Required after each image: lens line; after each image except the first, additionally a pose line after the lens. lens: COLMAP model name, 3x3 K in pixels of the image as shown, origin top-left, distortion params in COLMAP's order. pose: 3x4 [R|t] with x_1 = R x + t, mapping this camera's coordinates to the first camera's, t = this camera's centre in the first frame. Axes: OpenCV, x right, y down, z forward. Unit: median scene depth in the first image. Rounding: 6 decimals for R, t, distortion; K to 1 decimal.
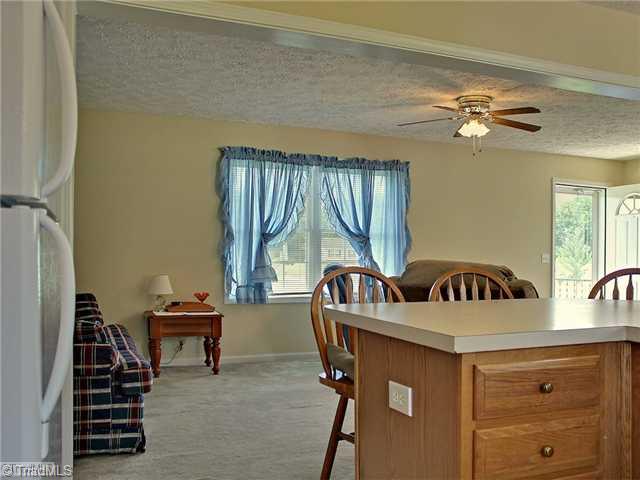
lens RADIAL K [[645.4, 0, 320.9], [0, 645.4, 241.7], [0, 0, 1]] dist [0.098637, 0.000000]
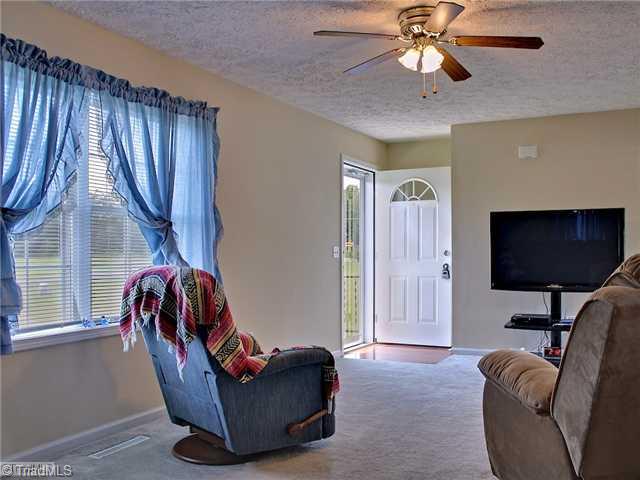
lens RADIAL K [[645.4, 0, 320.3], [0, 645.4, 236.1], [0, 0, 1]] dist [0.098637, 0.000000]
pose [[0.765218, 0.004566, 0.643755, -0.216896], [-0.006050, 0.999982, 0.000099, 0.005963], [-0.643743, -0.003970, 0.765232, 0.442844]]
